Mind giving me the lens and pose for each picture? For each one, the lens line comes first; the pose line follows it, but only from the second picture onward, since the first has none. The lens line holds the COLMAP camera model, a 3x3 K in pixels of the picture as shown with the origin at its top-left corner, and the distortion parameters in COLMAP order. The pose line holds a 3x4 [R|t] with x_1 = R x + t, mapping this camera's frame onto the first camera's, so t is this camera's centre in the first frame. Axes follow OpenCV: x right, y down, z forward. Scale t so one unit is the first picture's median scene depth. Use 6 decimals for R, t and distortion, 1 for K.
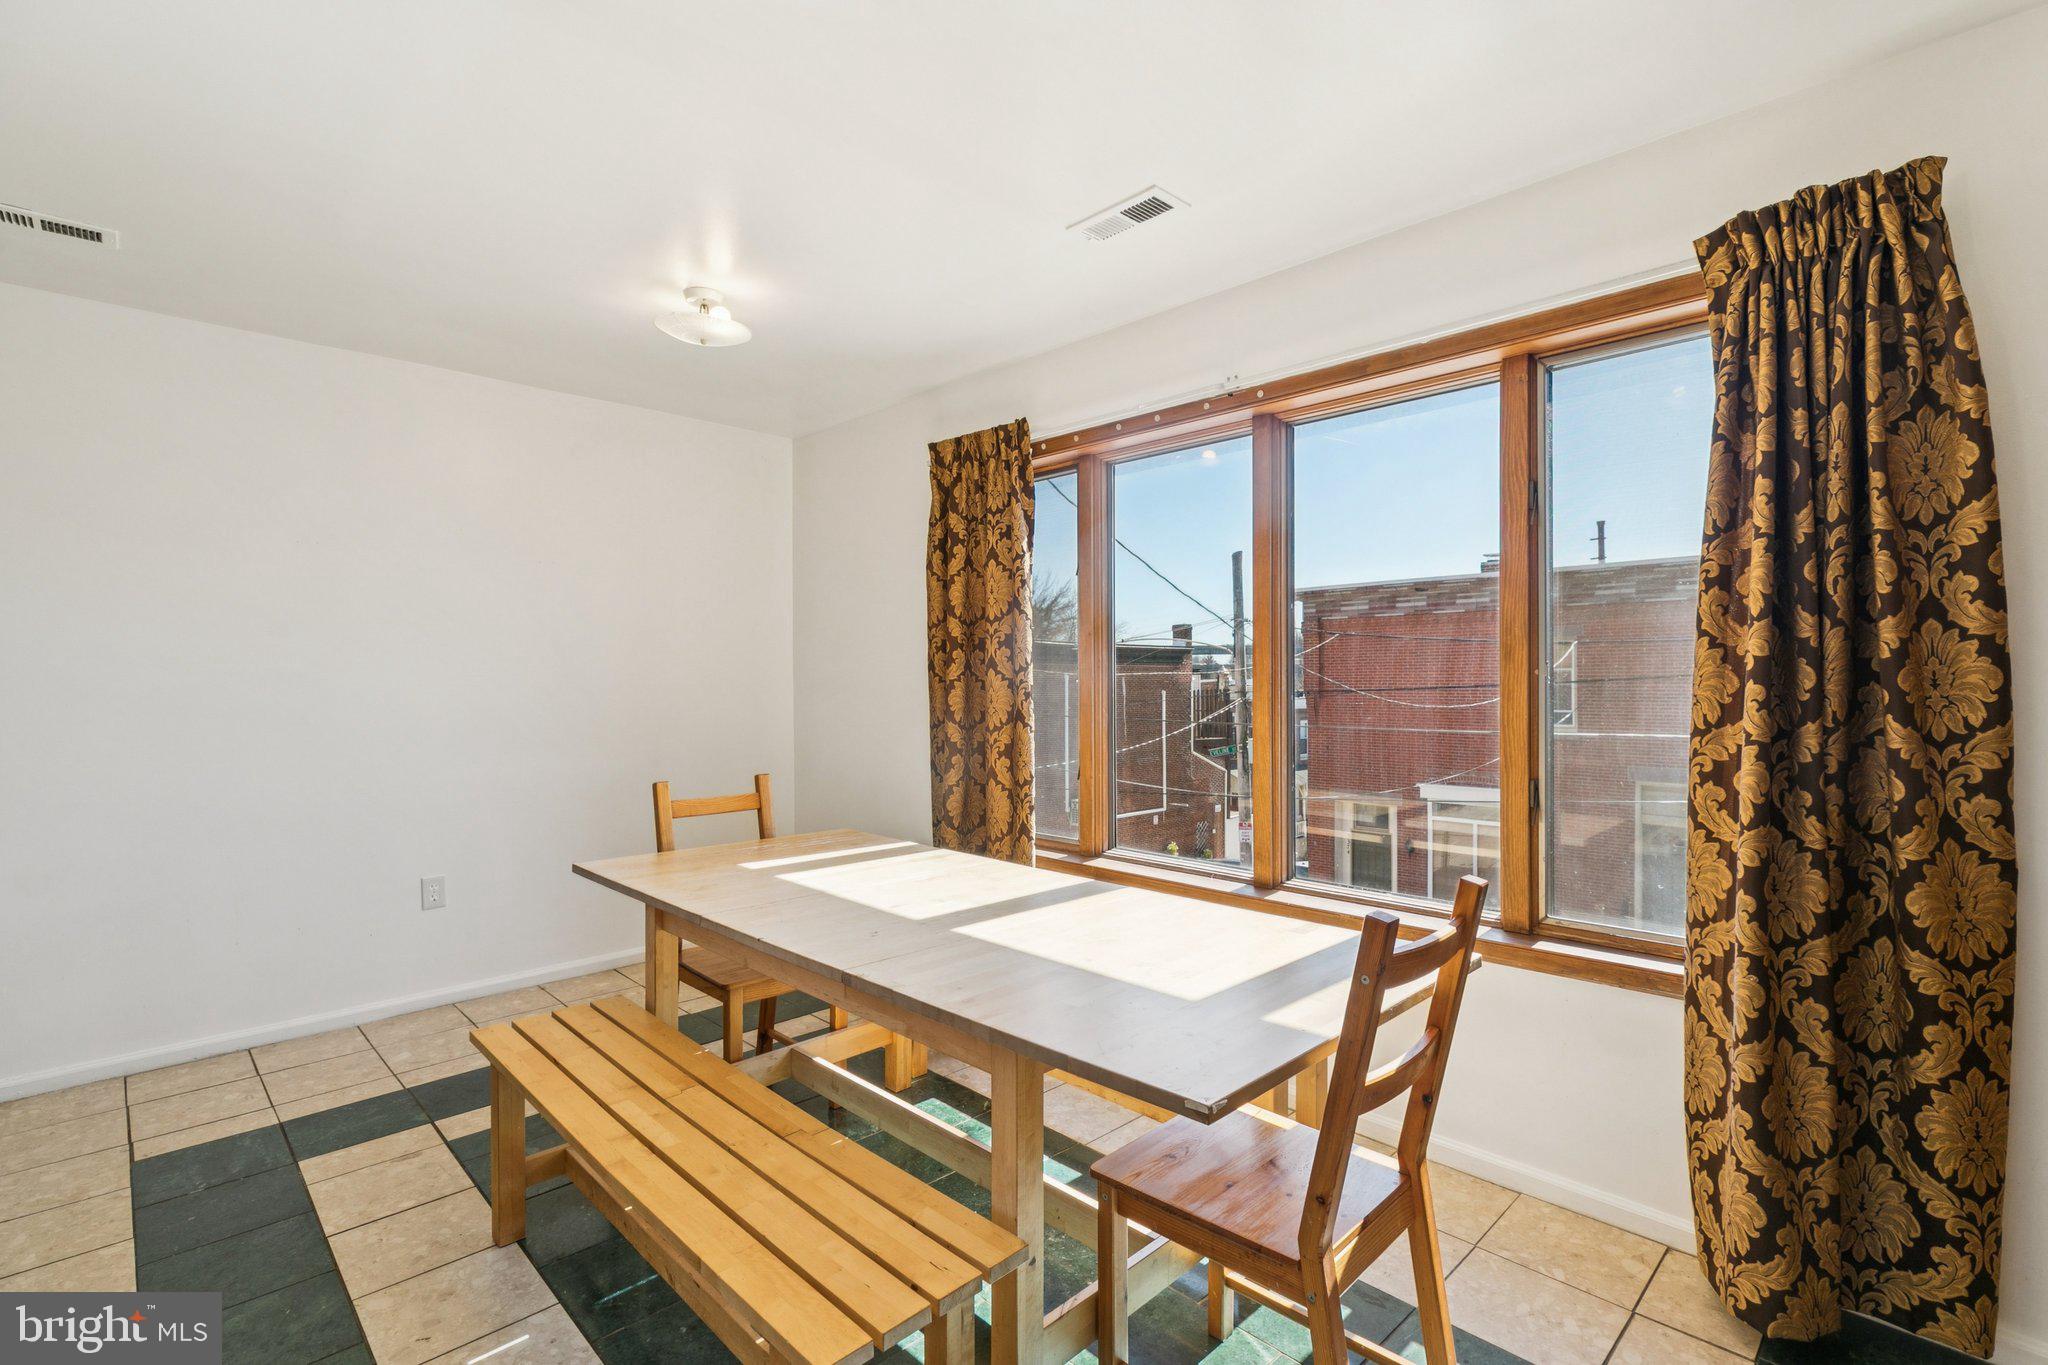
lens RADIAL K [[934.3, 0, 1016.2], [0, 934.3, 682.8], [0, 0, 1]] dist [0.003743, -0.001866]
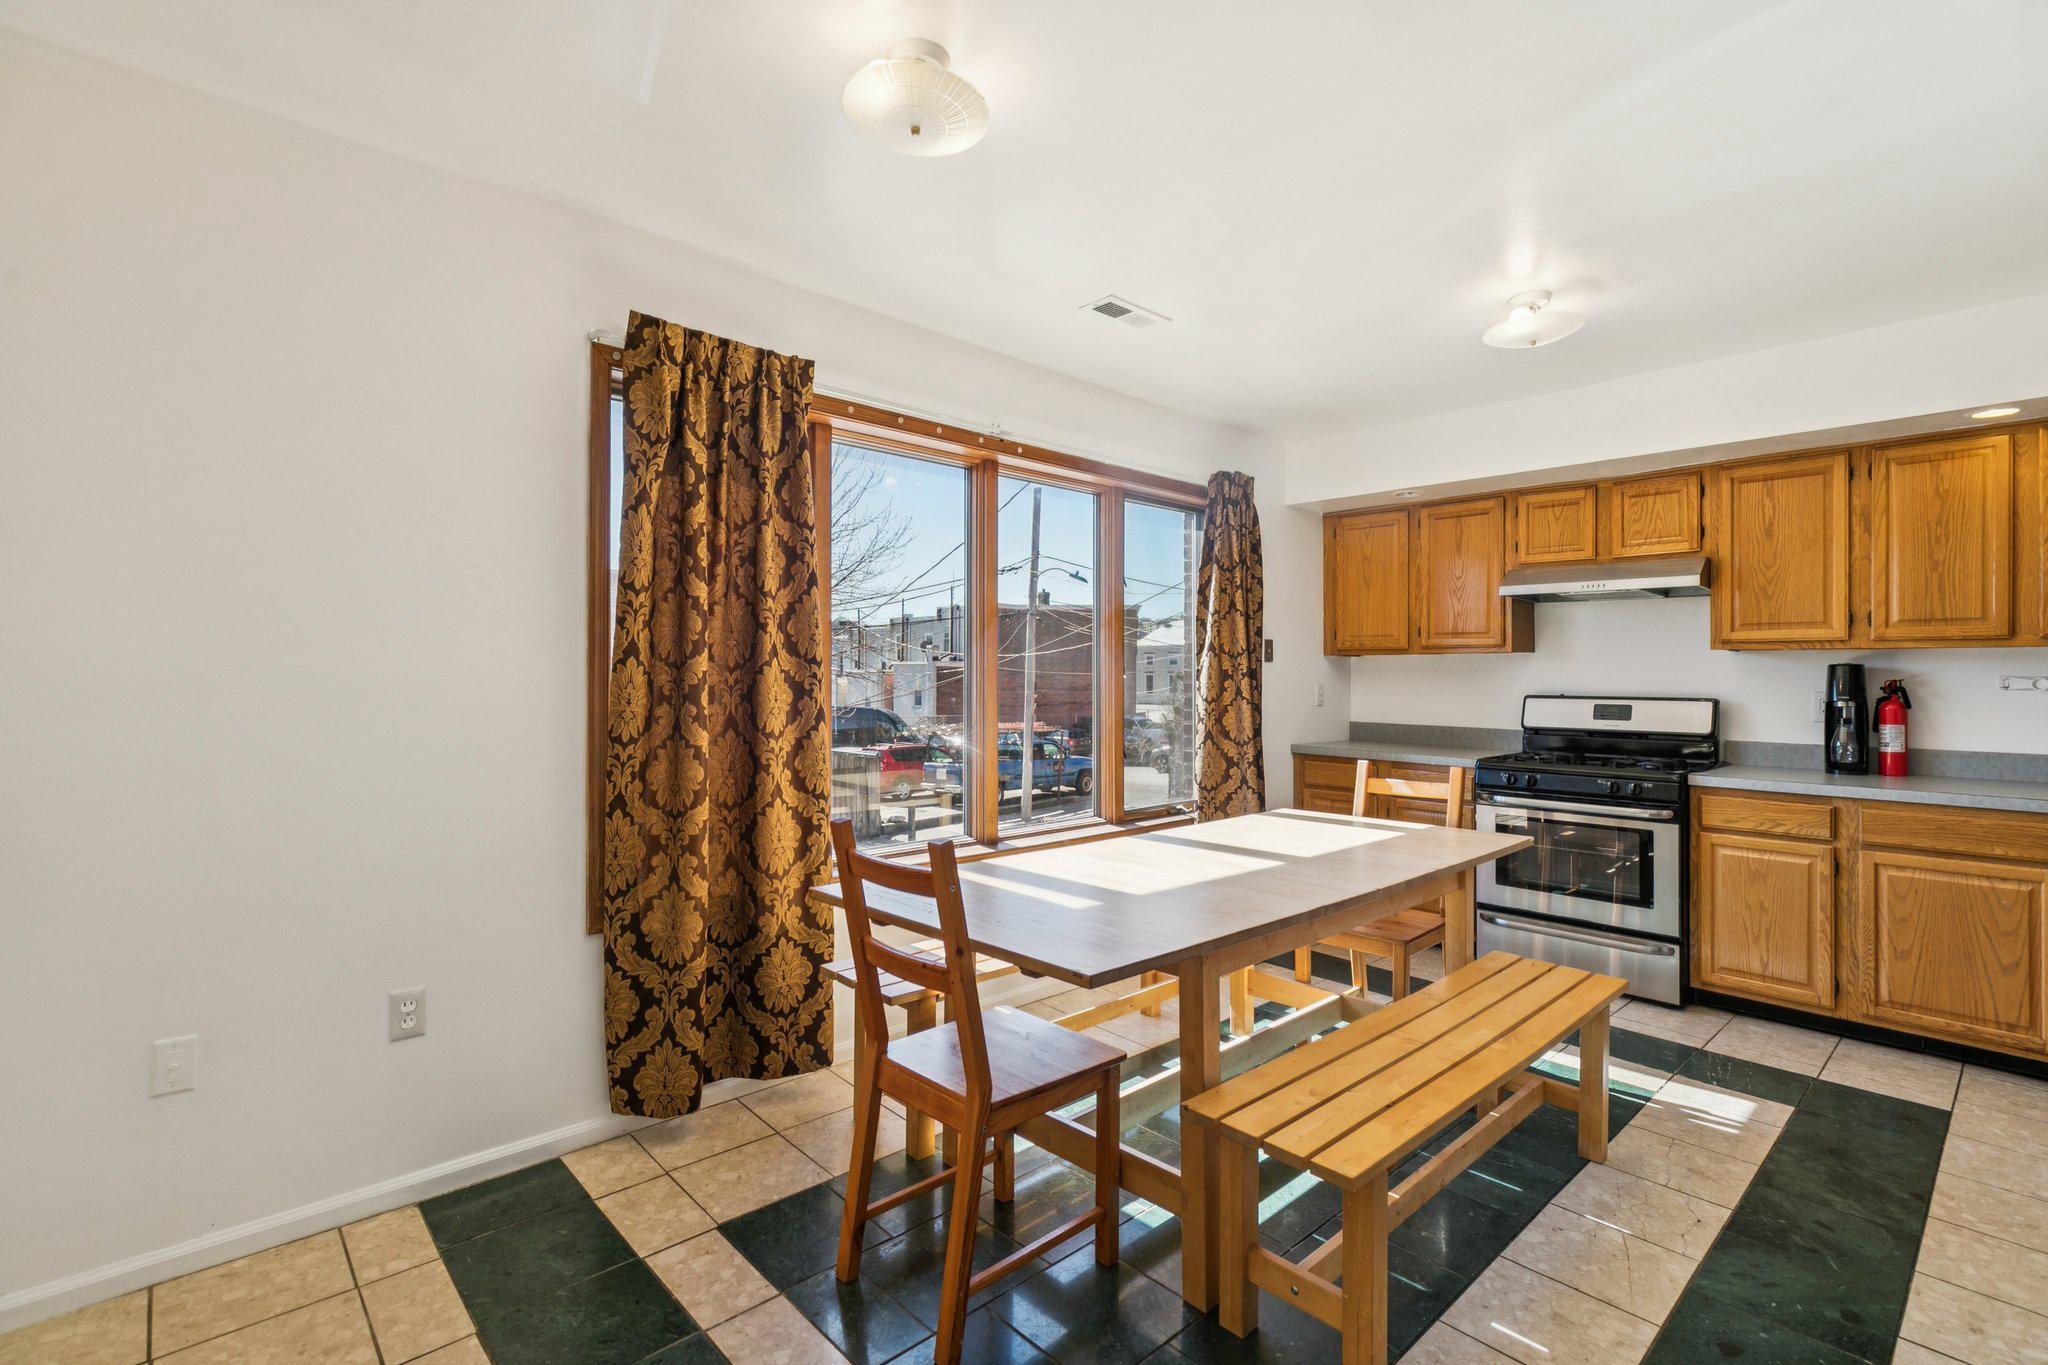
lens RADIAL K [[934.3, 0, 1007.5], [0, 934.3, 668.1], [0, 0, 1]] dist [0.003743, -0.001866]
pose [[0.045302, 0.018625, 0.998800, -0.887411], [-0.001355, 0.999826, -0.018583, 0.009158], [-0.998972, -0.000511, 0.045319, 0.852399]]
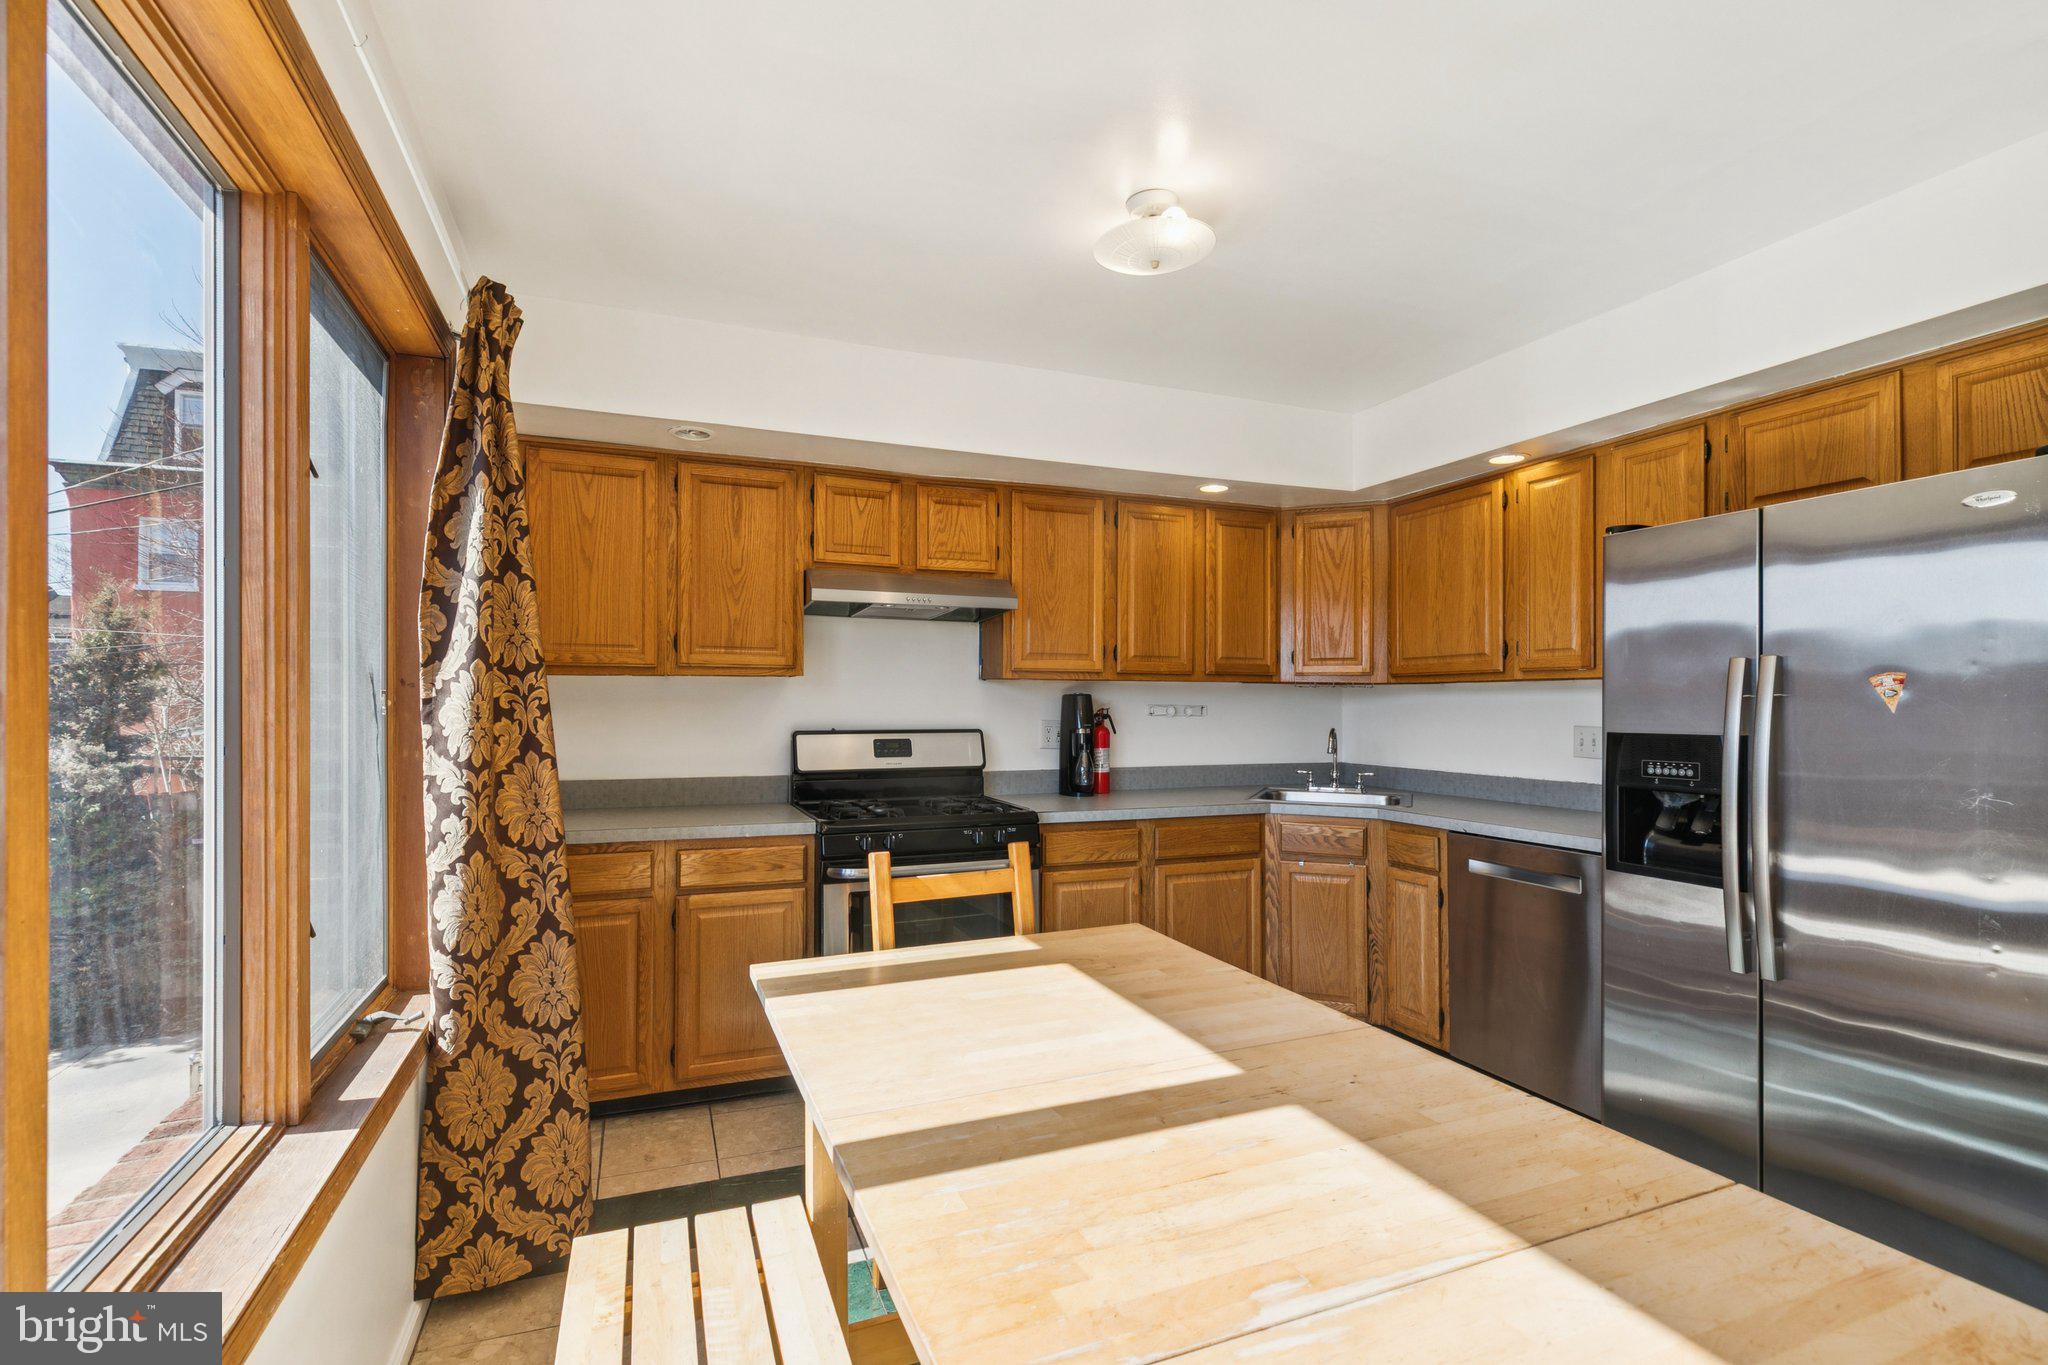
lens RADIAL K [[934.3, 0, 990.2], [0, 934.3, 703.7], [0, 0, 1]] dist [0.003743, -0.001866]
pose [[-0.920823, 0.011033, 0.389826, -0.083110], [0.011756, 0.999931, -0.000532, -0.006539], [-0.389804, 0.004093, -0.920889, 1.062330]]
